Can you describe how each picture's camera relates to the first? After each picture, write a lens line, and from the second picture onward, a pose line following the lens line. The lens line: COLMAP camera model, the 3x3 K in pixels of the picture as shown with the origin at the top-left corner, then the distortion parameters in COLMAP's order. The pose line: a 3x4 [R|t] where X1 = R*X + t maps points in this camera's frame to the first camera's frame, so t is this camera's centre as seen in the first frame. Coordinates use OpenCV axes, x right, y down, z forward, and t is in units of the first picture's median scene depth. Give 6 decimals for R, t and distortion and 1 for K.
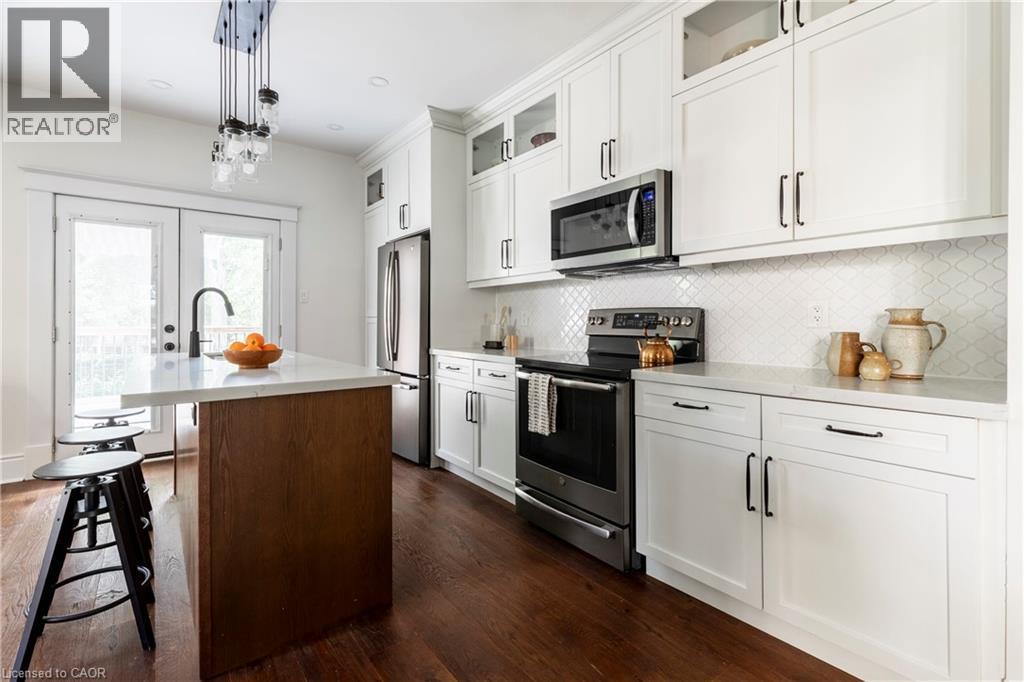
lens RADIAL K [[485.2, 0, 518.1], [0, 485.2, 317.1], [0, 0, 1]] dist [0.009670, 0.000457]
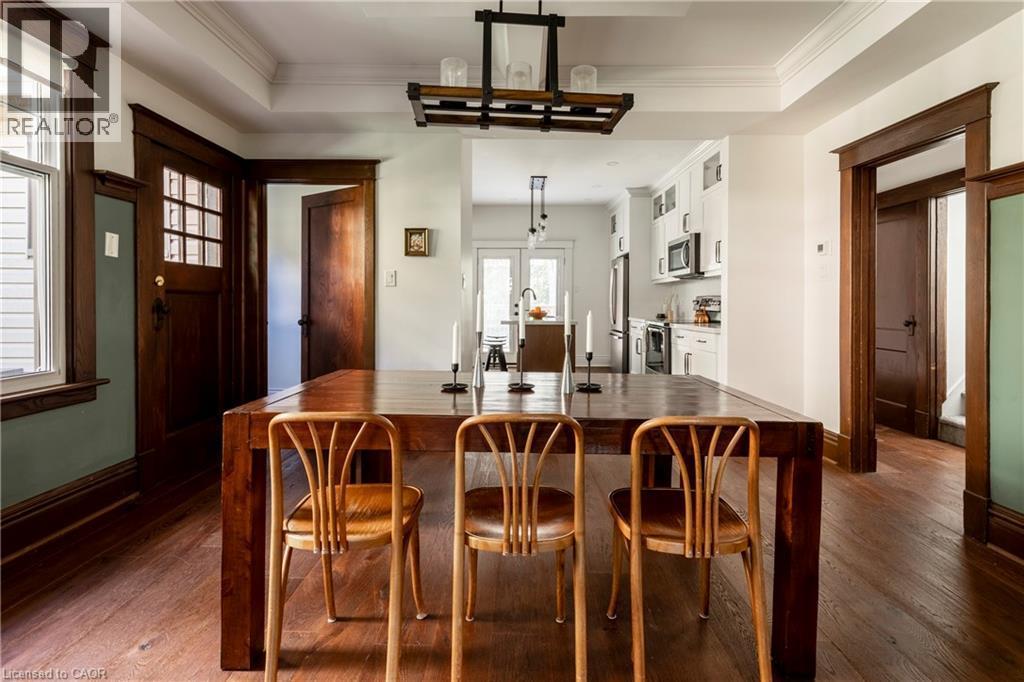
lens RADIAL K [[485.2, 0, 517.0], [0, 485.2, 303.4], [0, 0, 1]] dist [0.009670, 0.000457]
pose [[0.802821, 0.006255, -0.596187, 0.582537], [-0.001847, 0.999966, 0.008003, -0.002620], [0.596217, -0.005324, 0.802806, -0.740979]]
